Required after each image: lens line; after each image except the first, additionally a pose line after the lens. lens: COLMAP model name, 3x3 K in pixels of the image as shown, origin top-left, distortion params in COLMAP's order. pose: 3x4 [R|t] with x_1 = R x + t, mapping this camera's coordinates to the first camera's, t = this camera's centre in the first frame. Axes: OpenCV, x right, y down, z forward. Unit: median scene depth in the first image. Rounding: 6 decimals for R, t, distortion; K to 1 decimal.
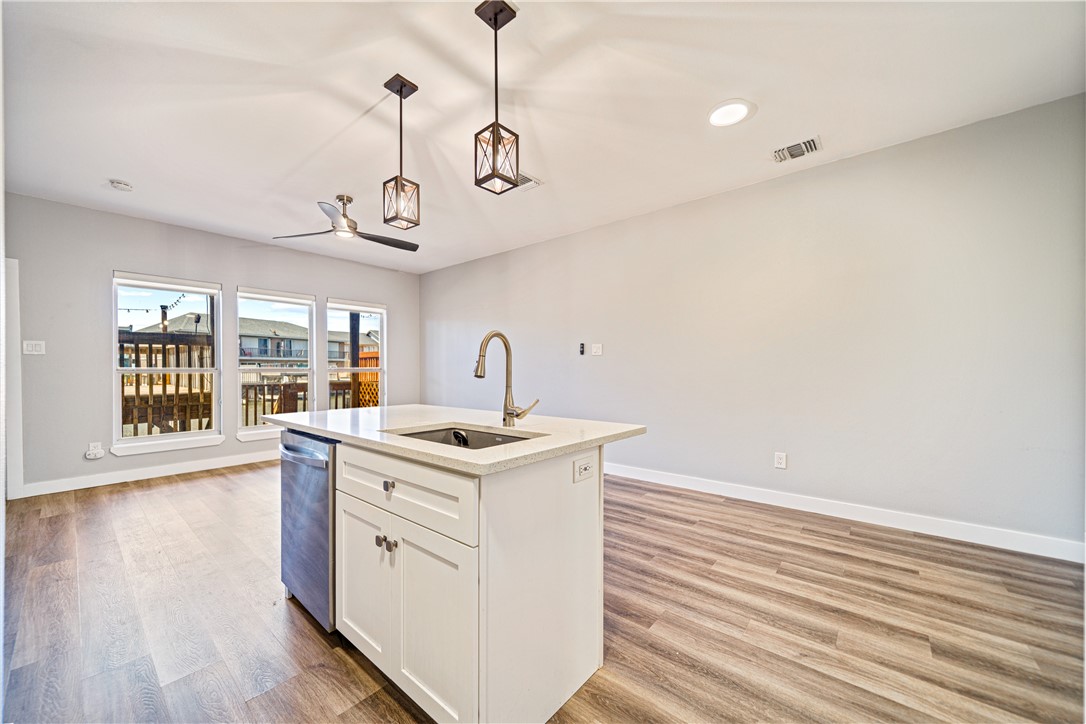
lens RADIAL K [[401.0, 0, 542.8], [0, 401.0, 369.4], [0, 0, 1]] dist [-0.001016, 0.000081]
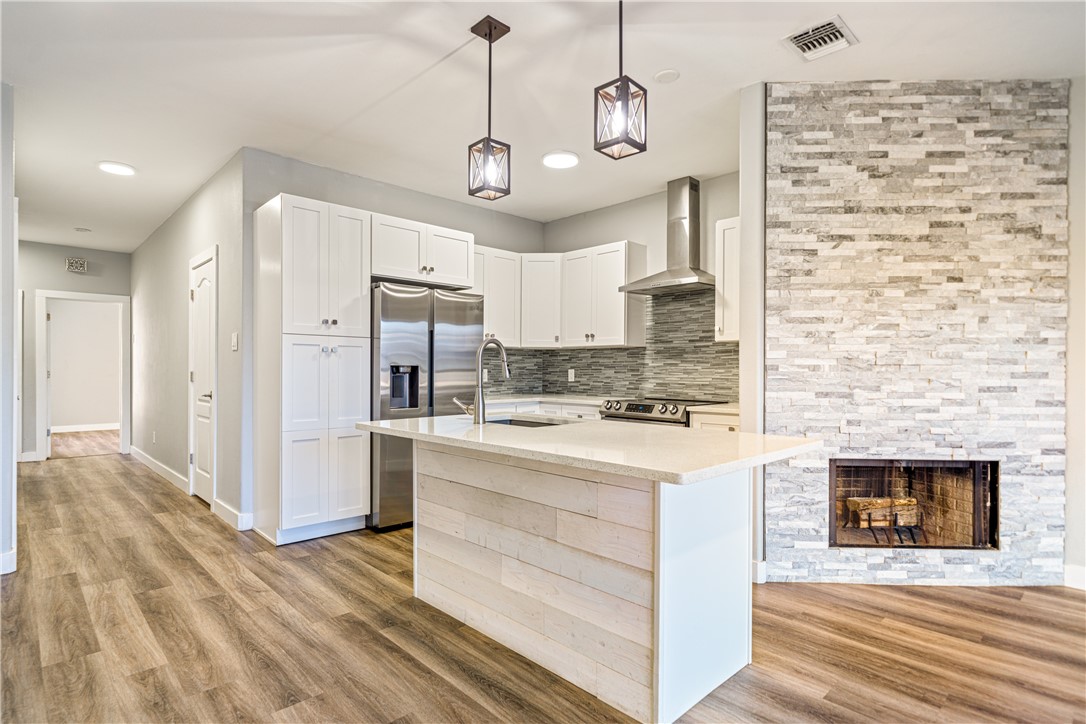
lens RADIAL K [[553.9, 0, 542.9], [0, 553.9, 371.1], [0, 0, 1]] dist [0.000250, 0.000264]
pose [[-0.994763, -0.000917, 0.102206, -0.237948], [-0.000825, 0.999999, 0.000942, -0.001163], [-0.102206, 0.000852, -0.994763, 1.430909]]
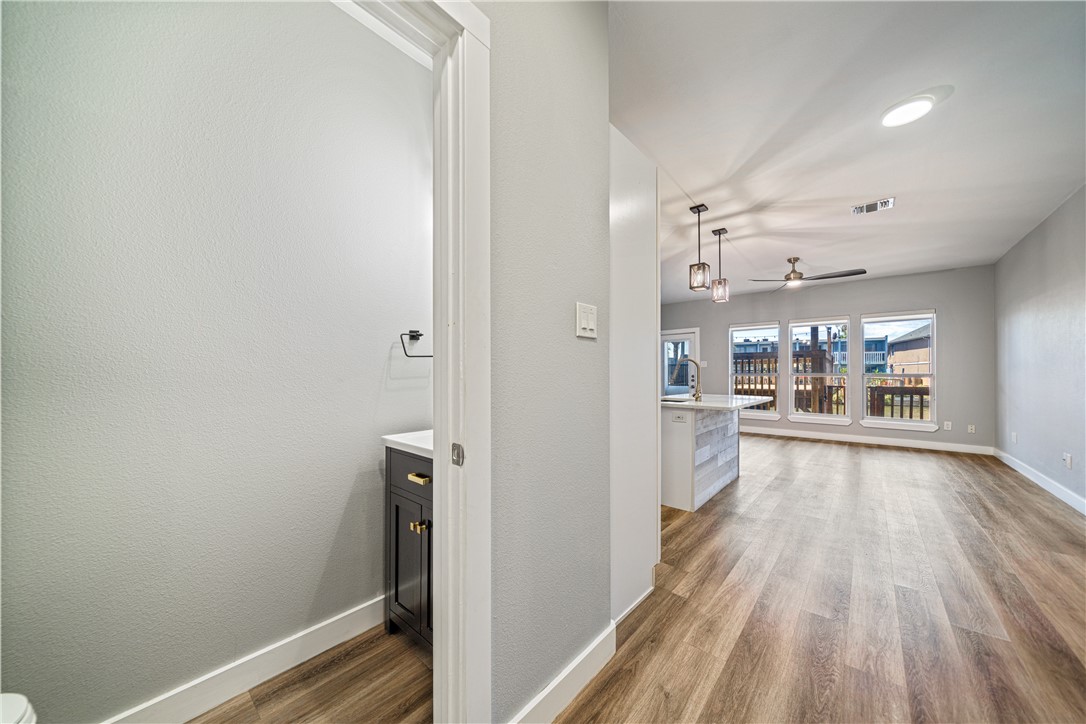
lens RADIAL K [[377.7, 0, 540.6], [0, 377.7, 371.9], [0, 0, 1]] dist [-0.001346, -0.000148]
pose [[-0.014005, -0.002025, -0.999900, 1.132463], [-0.002877, 0.999994, -0.001985, -0.006617], [0.999898, 0.002849, -0.014011, 0.107104]]
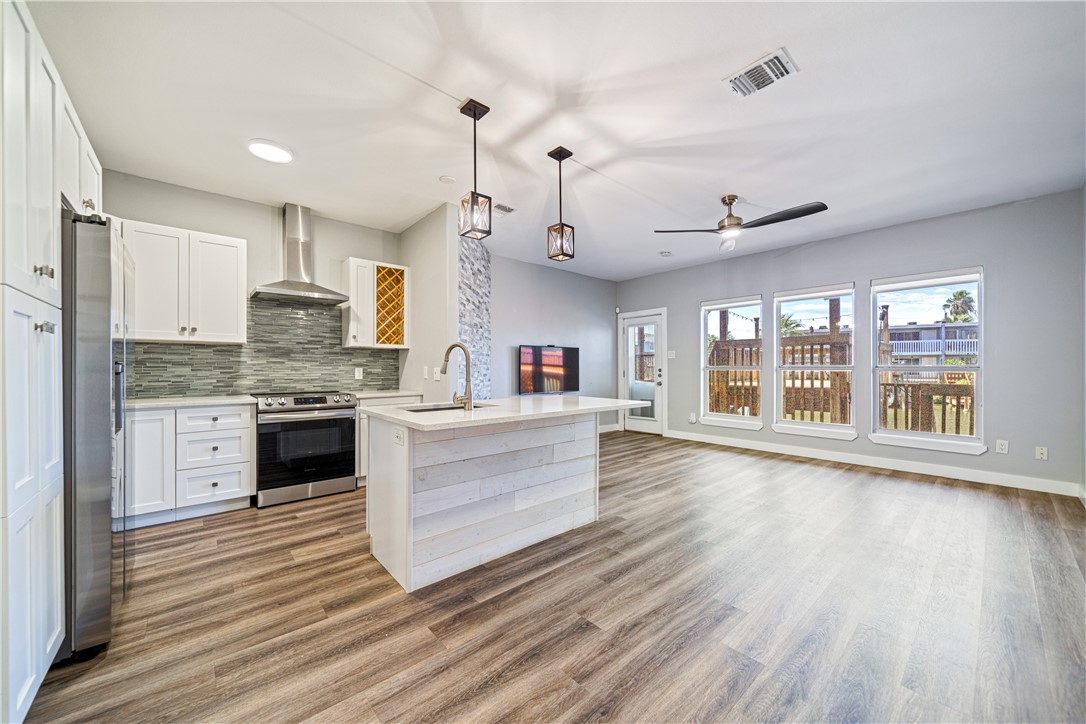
lens RADIAL K [[399.2, 0, 538.6], [0, 399.2, 367.8], [0, 0, 1]] dist [-0.000354, 0.000188]
pose [[-0.154118, 0.003785, -0.988045, 0.713269], [0.001465, 0.999992, 0.003602, -0.005131], [0.988051, -0.000893, -0.154122, 0.843470]]
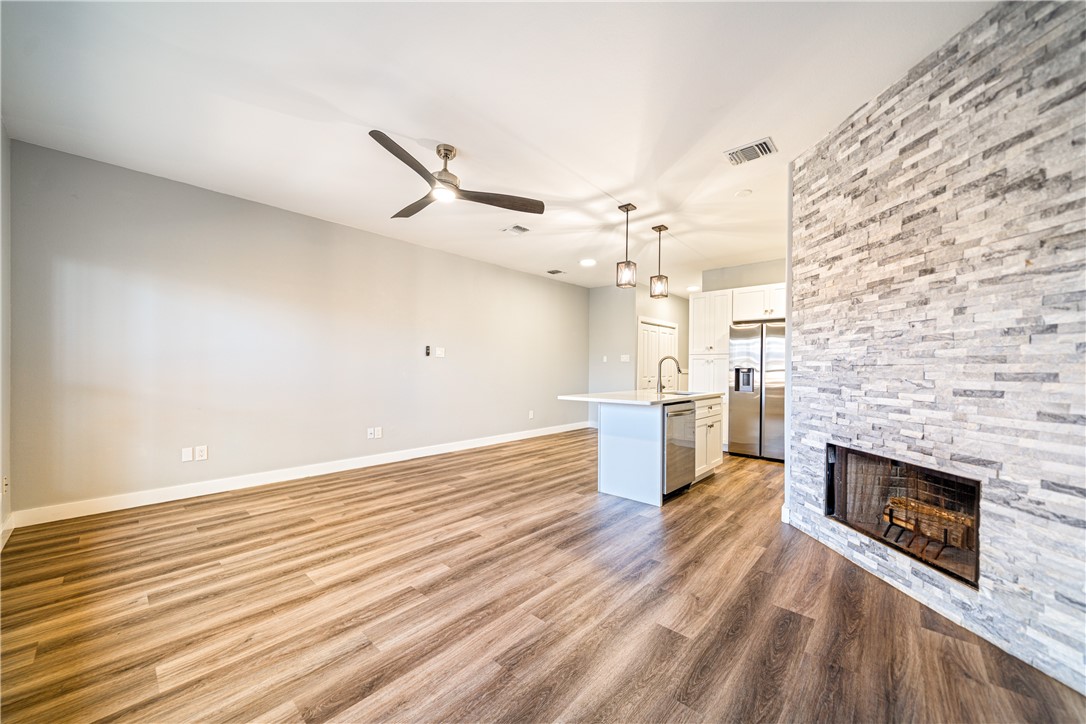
lens RADIAL K [[401.0, 0, 542.8], [0, 401.0, 369.4], [0, 0, 1]] dist [-0.001016, 0.000081]
pose [[0.030961, 0.001870, 0.999519, -1.568698], [-0.008099, 0.999966, -0.001620, 0.002659], [-0.999488, -0.008045, 0.030975, 0.974721]]
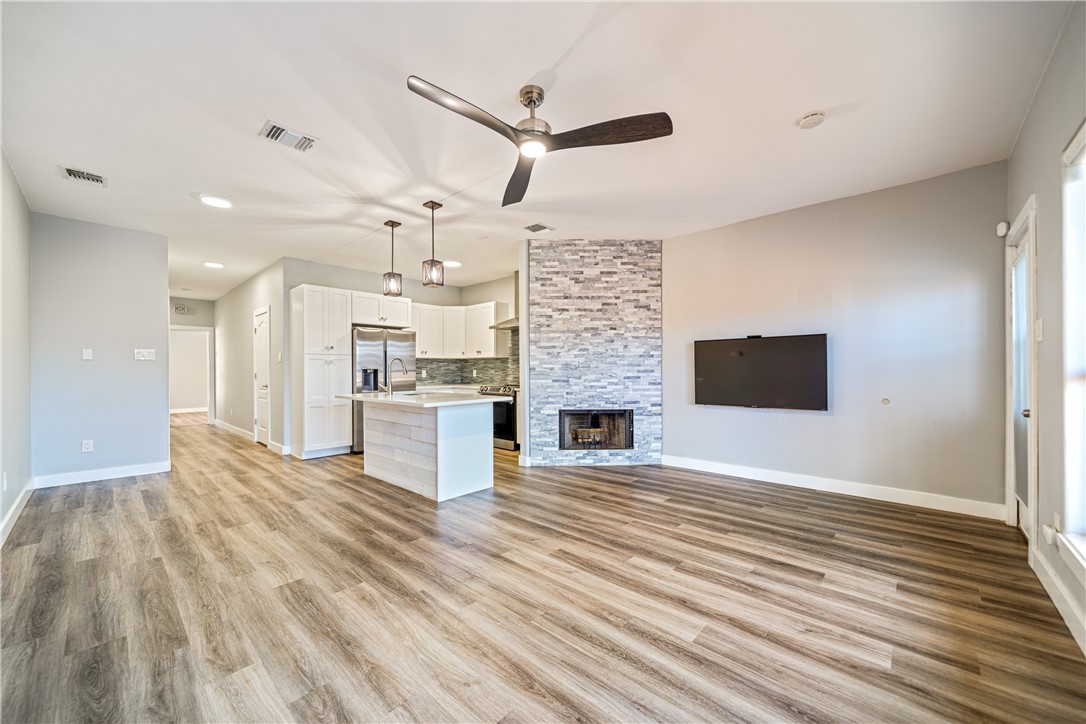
lens RADIAL K [[405.7, 0, 541.9], [0, 405.7, 370.1], [0, 0, 1]] dist [-0.001048, -0.000169]
pose [[-0.999126, 0.008378, 0.040959, -0.656151], [0.008409, 0.999964, 0.000576, -0.002439], [-0.040953, 0.000920, -0.999161, 2.011881]]
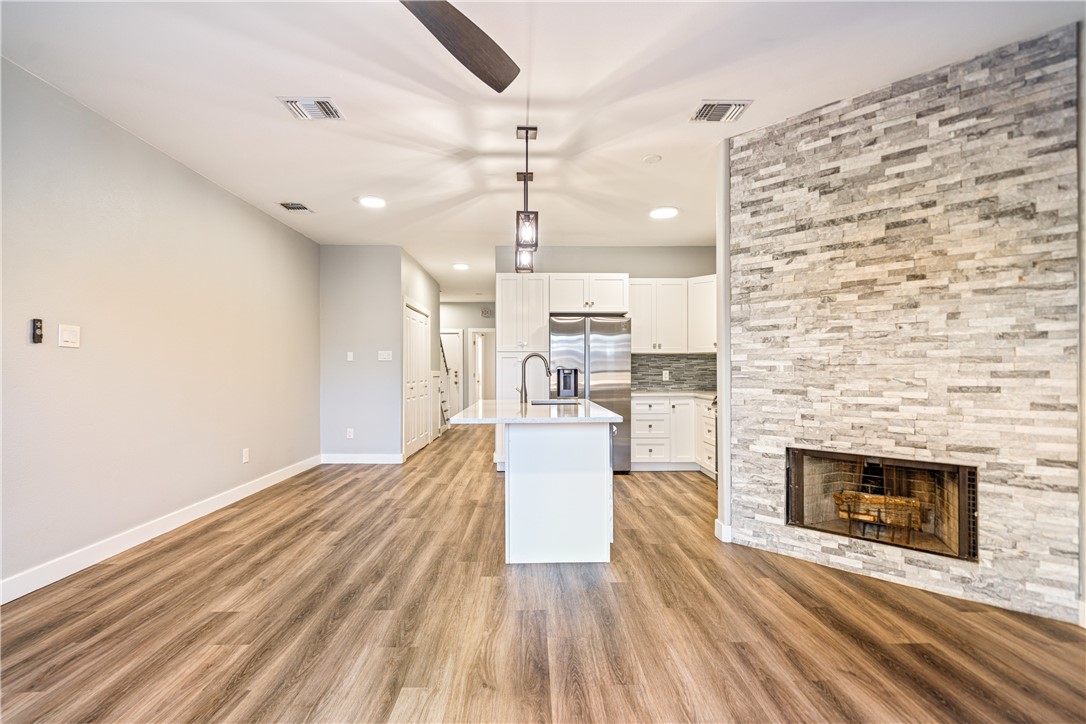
lens RADIAL K [[500.8, 0, 542.9], [0, 500.8, 369.6], [0, 0, 1]] dist [0.001923, -0.000729]
pose [[-0.666211, 0.007806, 0.745722, -1.101450], [0.004399, 0.999969, -0.006538, 0.001070], [-0.745750, -0.001076, -0.666225, 1.450412]]
